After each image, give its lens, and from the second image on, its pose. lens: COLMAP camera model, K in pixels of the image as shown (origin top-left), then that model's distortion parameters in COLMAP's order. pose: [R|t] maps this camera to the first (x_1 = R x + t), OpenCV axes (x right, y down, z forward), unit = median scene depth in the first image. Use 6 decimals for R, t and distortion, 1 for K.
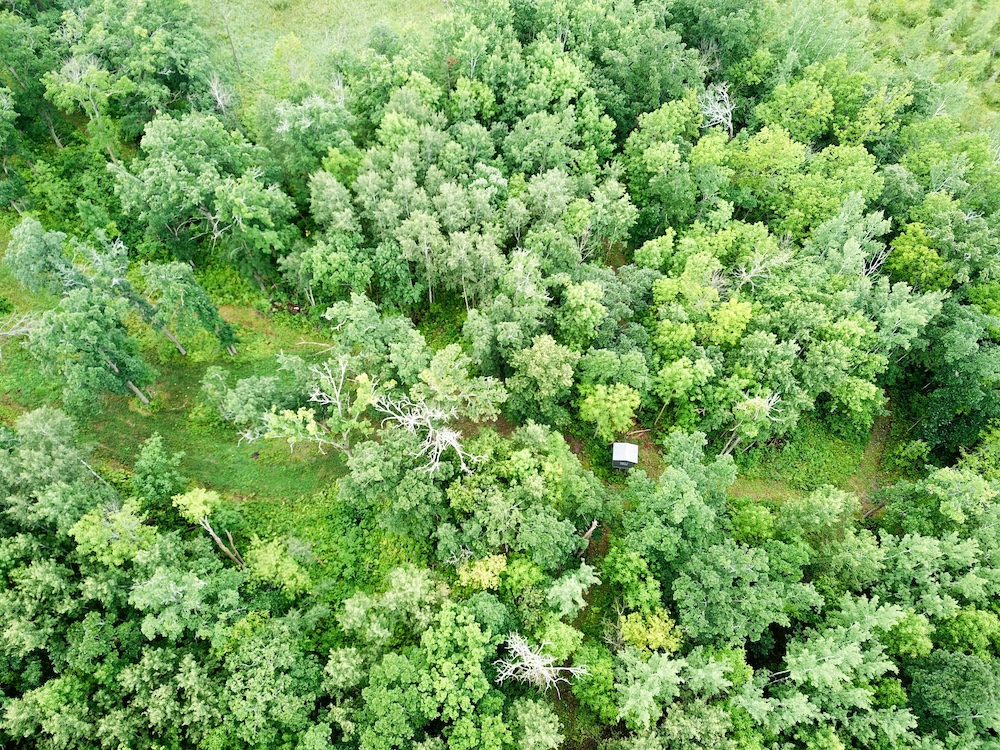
lens RADIAL K [[769.7, 0, 500.0], [0, 769.7, 375.0], [0, 0, 1]] dist [0.022791, -0.016191]
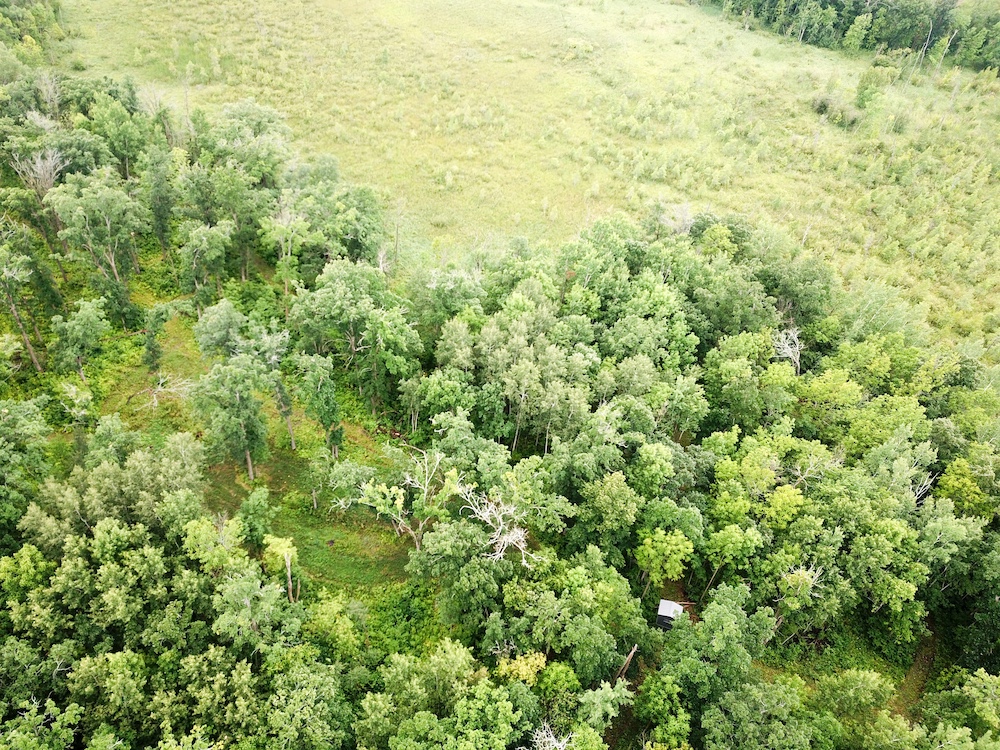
lens RADIAL K [[769.7, 0, 500.0], [0, 769.7, 375.0], [0, 0, 1]] dist [0.022791, -0.016191]
pose [[0.975244, 0.194661, -0.104907, -0.015457], [-0.219118, 0.914542, -0.340002, 0.218564], [0.029757, 0.354572, 0.934555, -0.106805]]
